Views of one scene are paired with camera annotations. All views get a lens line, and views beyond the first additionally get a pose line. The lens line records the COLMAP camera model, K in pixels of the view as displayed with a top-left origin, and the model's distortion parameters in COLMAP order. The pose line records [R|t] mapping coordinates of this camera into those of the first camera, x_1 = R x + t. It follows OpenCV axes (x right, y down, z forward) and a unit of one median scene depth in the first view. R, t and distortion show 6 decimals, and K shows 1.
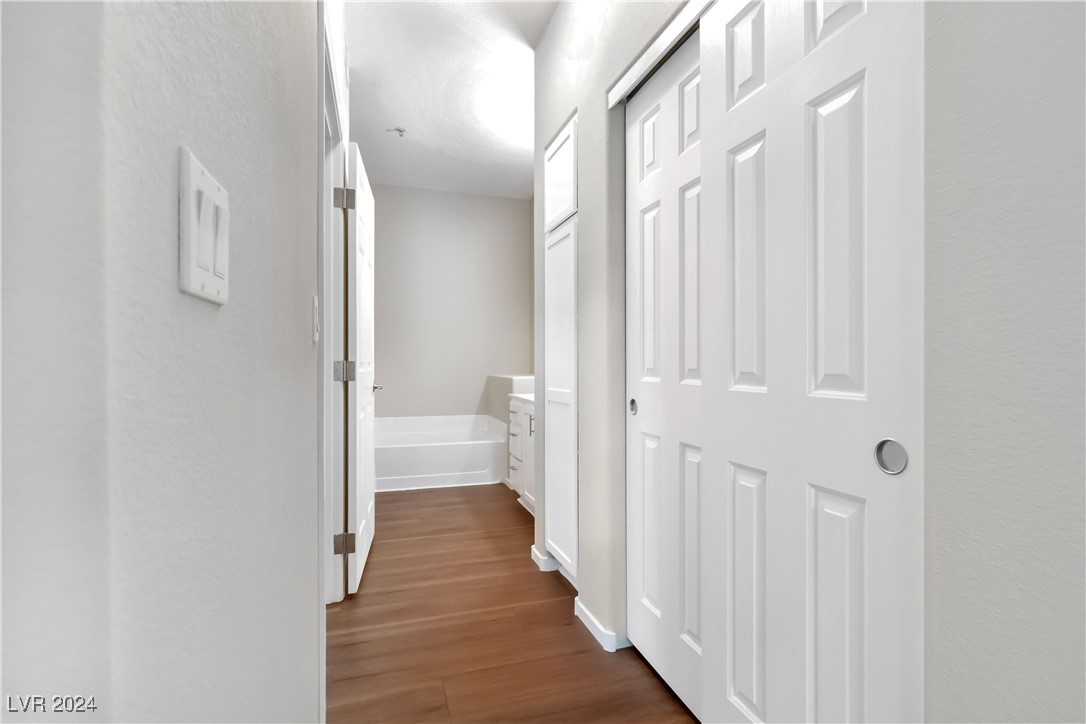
lens RADIAL K [[500.1, 0, 551.1], [0, 500.1, 357.4], [0, 0, 1]] dist [0.001358, 0.000430]
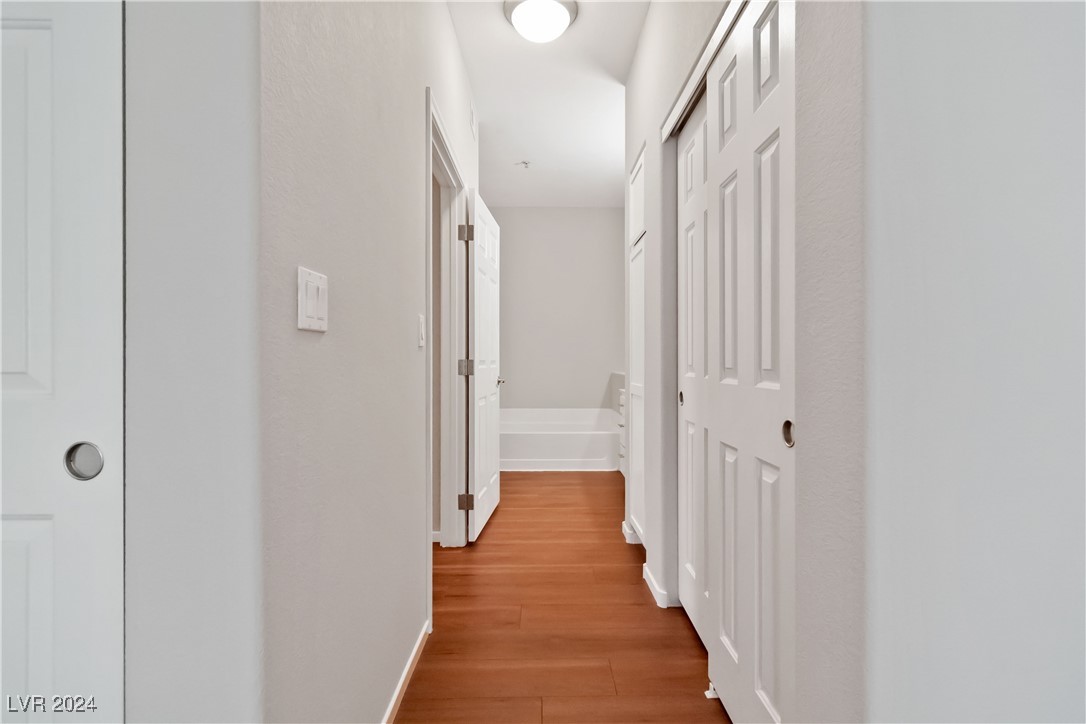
lens RADIAL K [[486.9, 0, 557.4], [0, 486.9, 353.0], [0, 0, 1]] dist [0.000526, -0.000051]
pose [[0.958294, -0.006944, -0.285699, 0.174420], [0.005365, 0.999966, -0.006310, -0.000730], [0.285733, 0.004515, 0.958299, -0.134144]]
